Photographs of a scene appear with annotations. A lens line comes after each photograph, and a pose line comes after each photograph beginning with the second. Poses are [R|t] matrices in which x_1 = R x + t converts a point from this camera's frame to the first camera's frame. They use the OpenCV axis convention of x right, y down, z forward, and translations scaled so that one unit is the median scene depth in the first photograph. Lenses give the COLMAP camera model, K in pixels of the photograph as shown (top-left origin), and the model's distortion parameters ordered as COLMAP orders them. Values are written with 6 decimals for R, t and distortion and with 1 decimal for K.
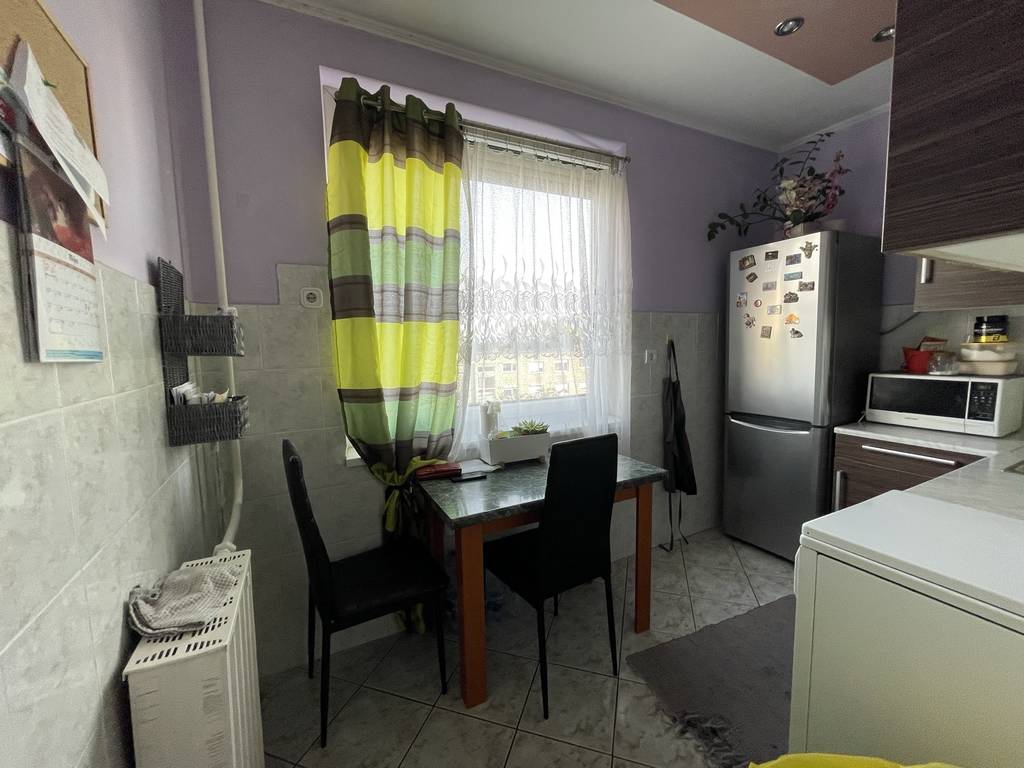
lens RADIAL K [[413.1, 0, 511.7], [0, 413.1, 382.6], [0, 0, 1]] dist [-0.003158, 0.000069]
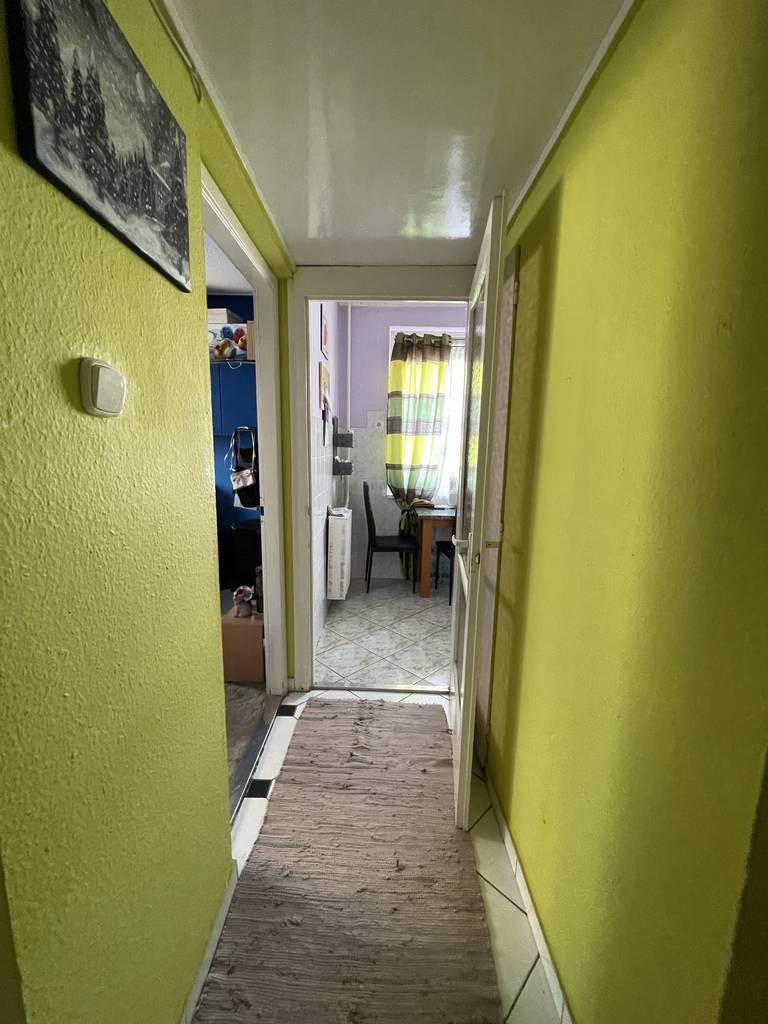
lens RADIAL K [[413.1, 0, 381.9], [0, 413.1, 511.9], [0, 0, 1]] dist [-0.003158, 0.000069]
pose [[0.886689, 0.115293, -0.447761, 0.649712], [-0.084172, 0.992480, 0.088869, 0.080856], [0.454640, -0.041110, 0.889726, -1.123477]]
